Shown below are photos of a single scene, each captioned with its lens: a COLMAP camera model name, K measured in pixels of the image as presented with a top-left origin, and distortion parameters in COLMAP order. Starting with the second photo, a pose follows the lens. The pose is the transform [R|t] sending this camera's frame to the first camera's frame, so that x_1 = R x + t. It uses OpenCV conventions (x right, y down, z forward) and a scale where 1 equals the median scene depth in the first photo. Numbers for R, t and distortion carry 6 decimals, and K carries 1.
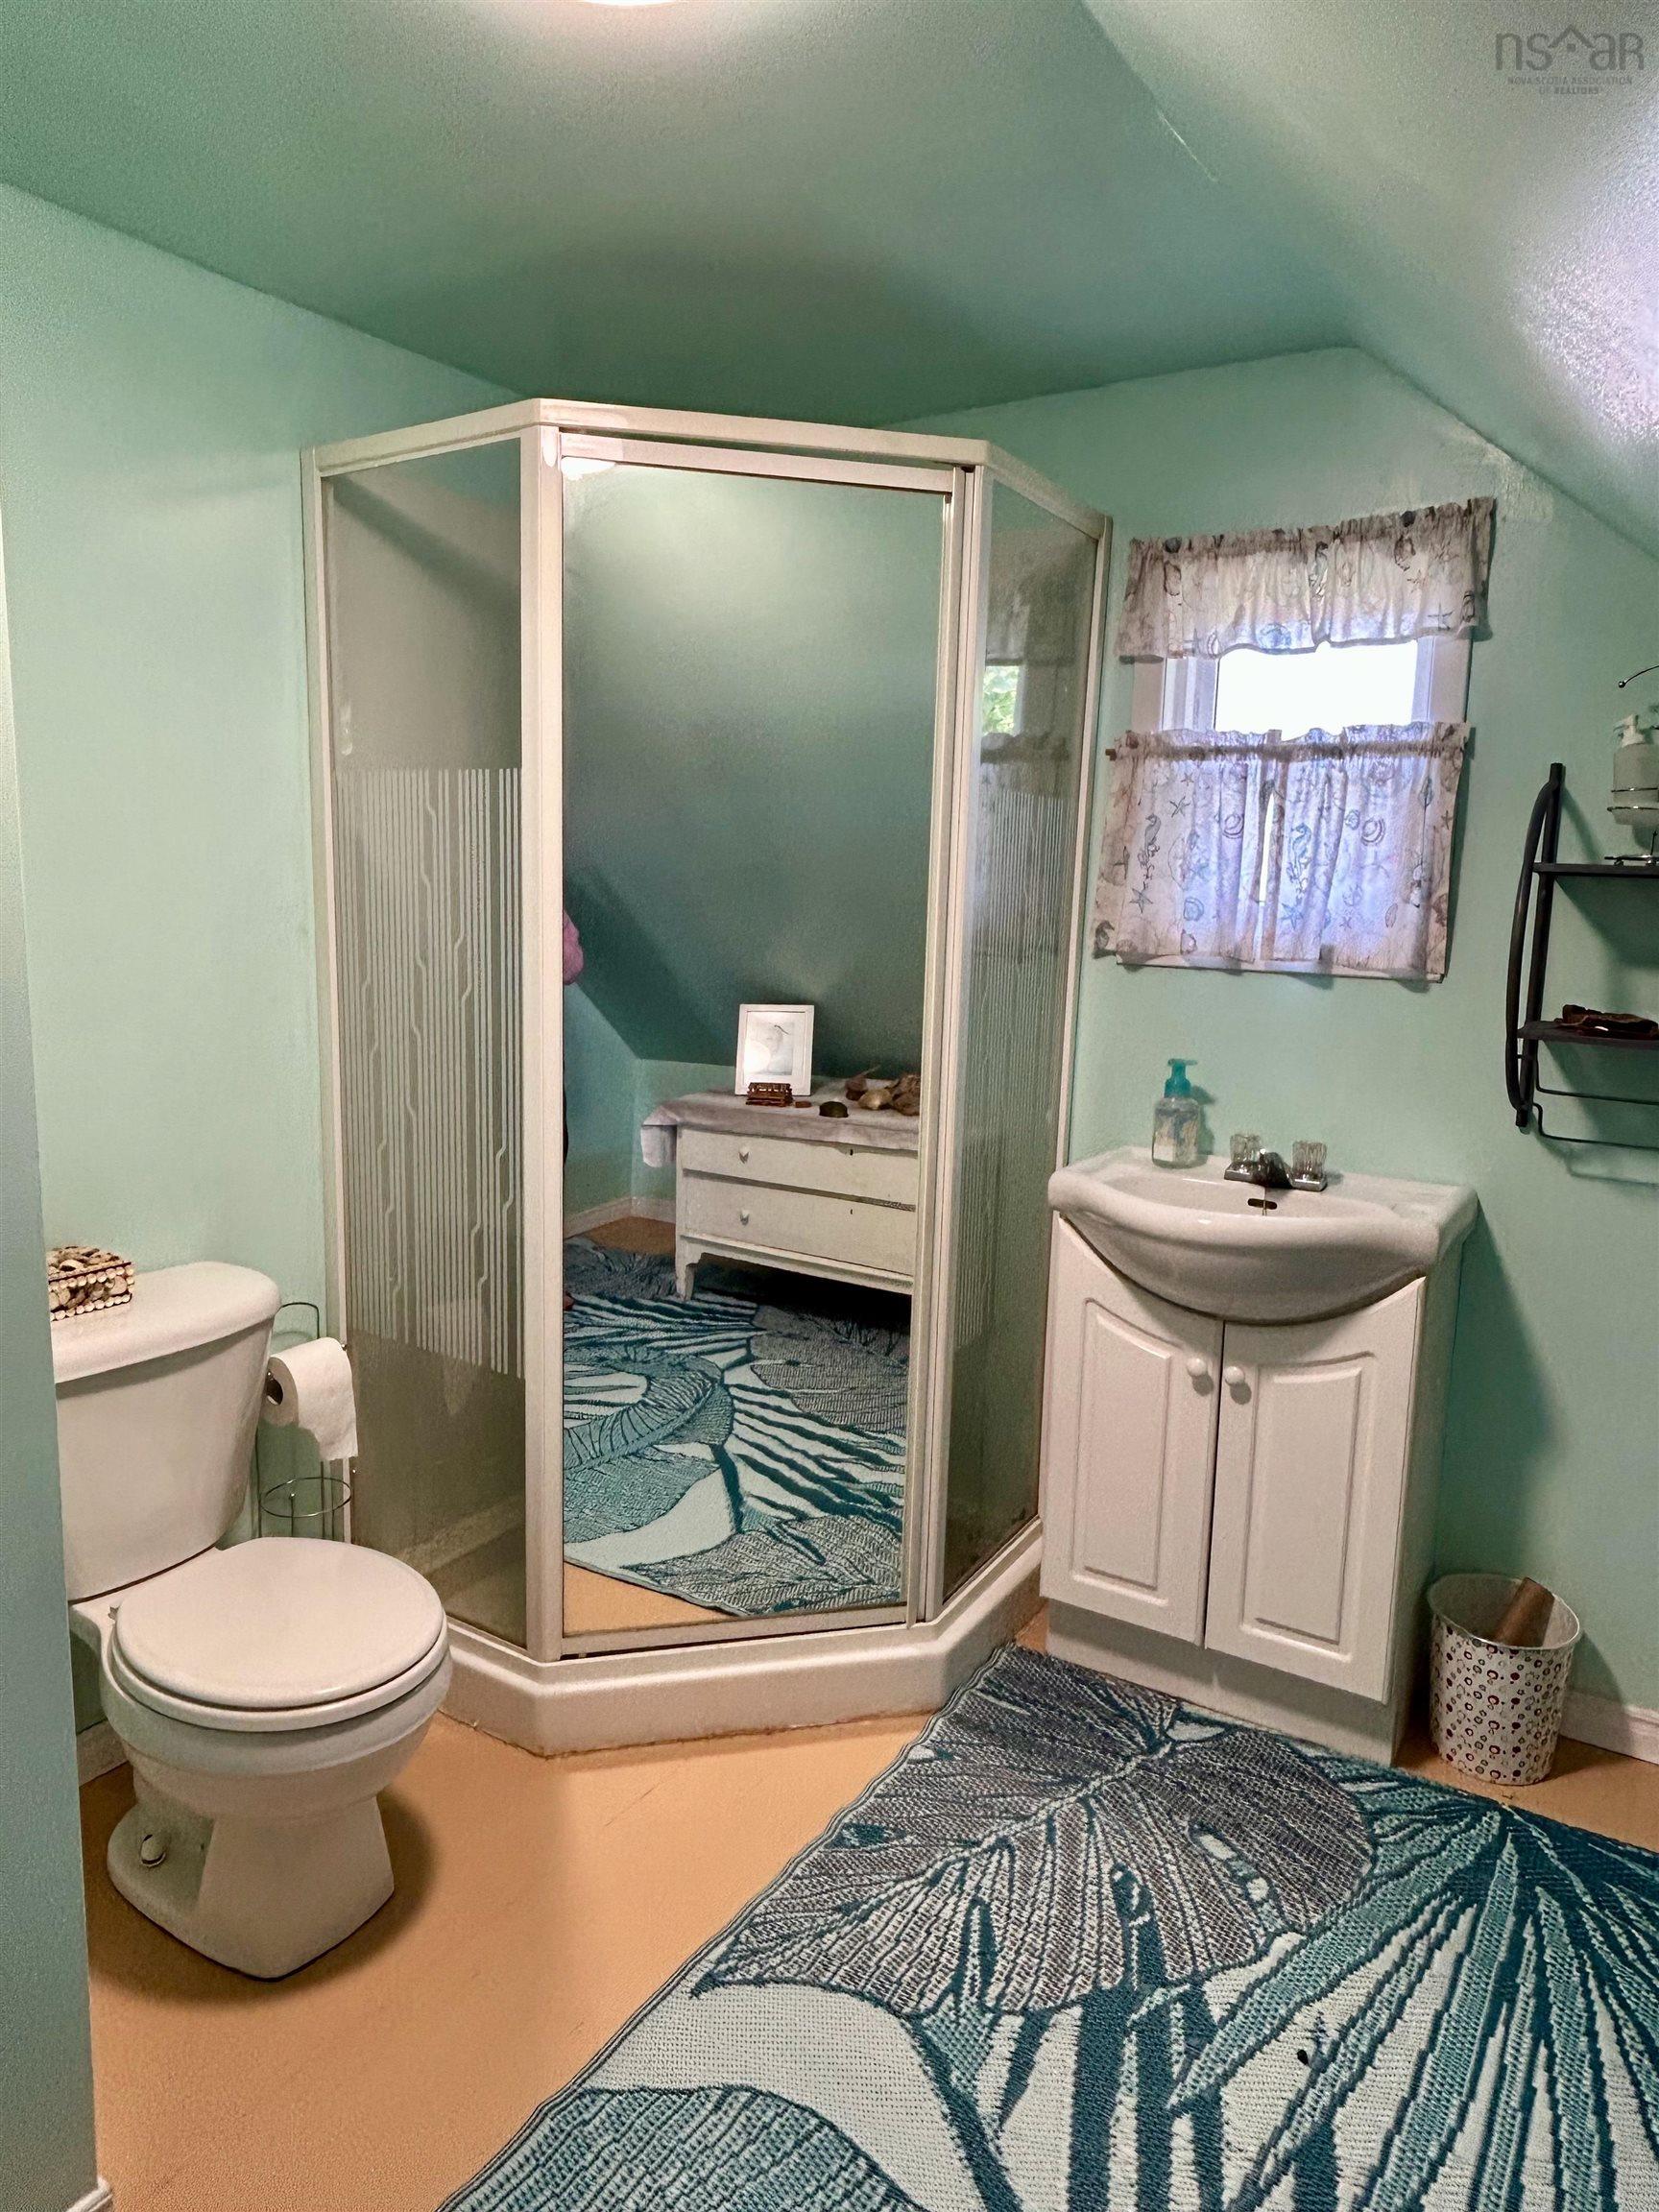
lens RADIAL K [[1401.4, 0, 831.7], [0, 1401.4, 1108.4], [0, 0, 1]] dist [-0.004499, 0.001391]
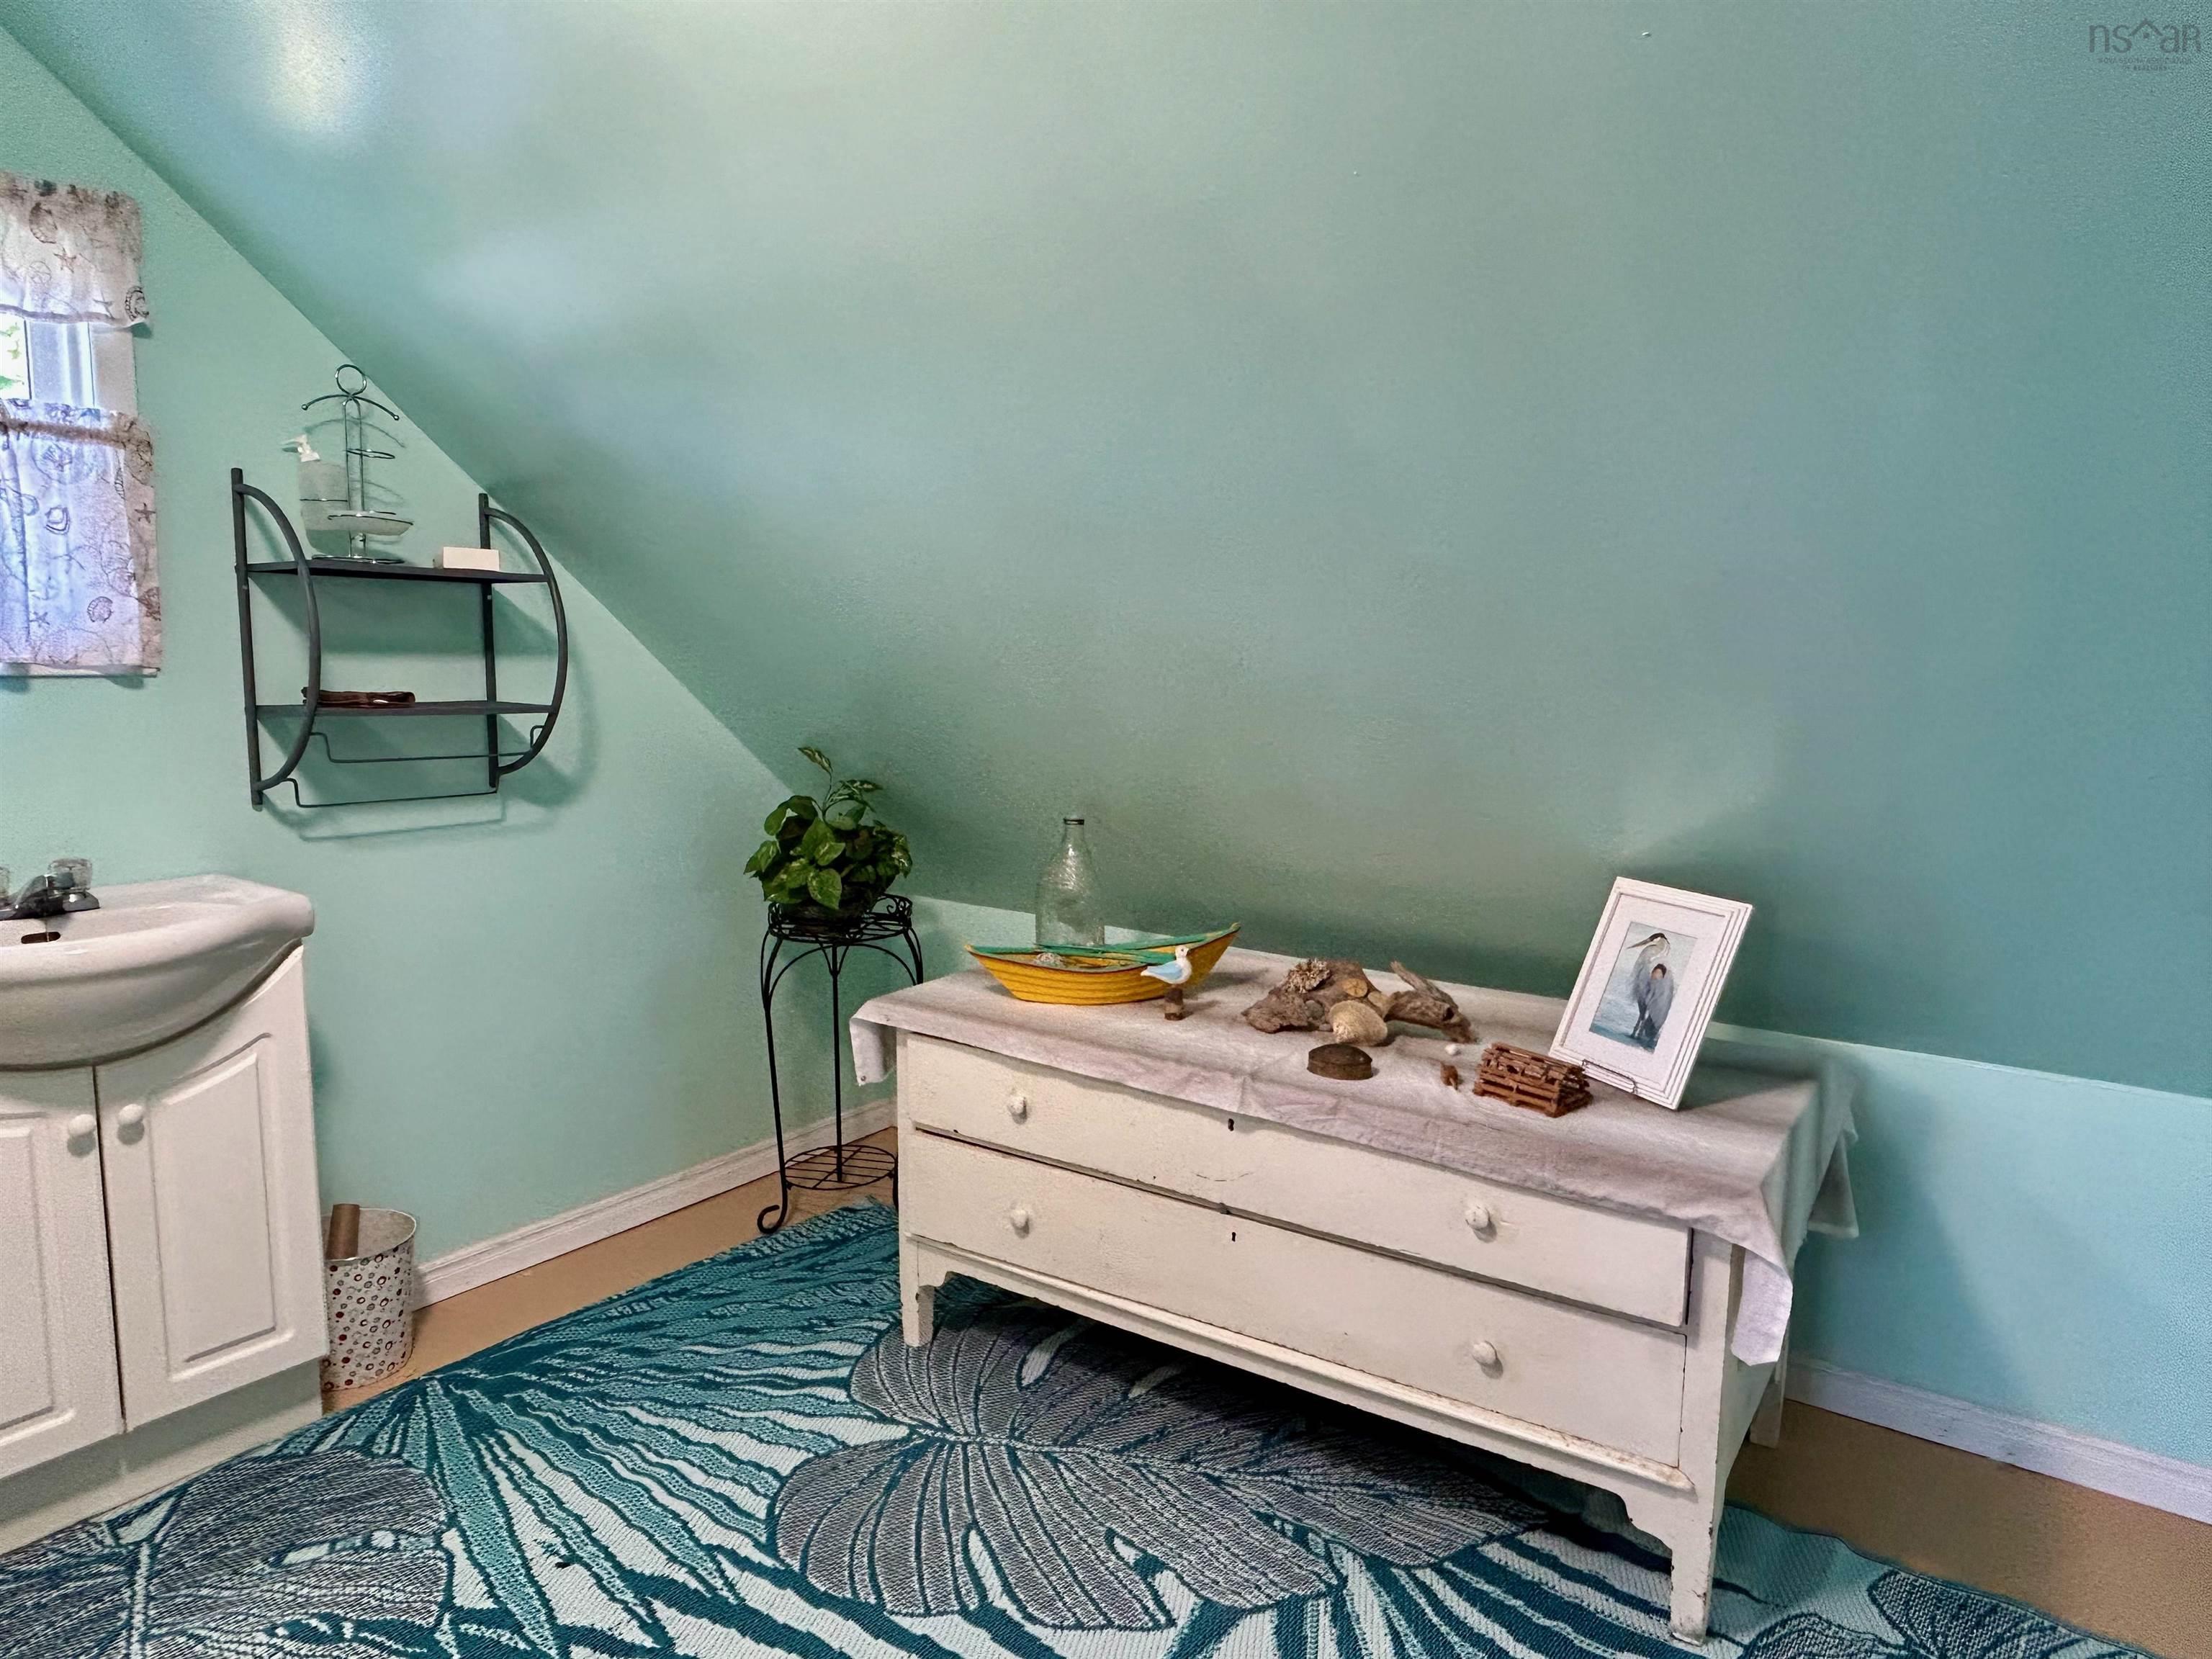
lens RADIAL K [[1401.4, 0, 1106.8], [0, 1401.4, 826.0], [0, 0, 1]] dist [-0.004499, 0.001391]
pose [[0.067090, -0.152986, 0.985948, -0.561527], [0.147047, 0.978900, 0.141886, -0.029791], [-0.986852, 0.135462, 0.088170, 0.279832]]
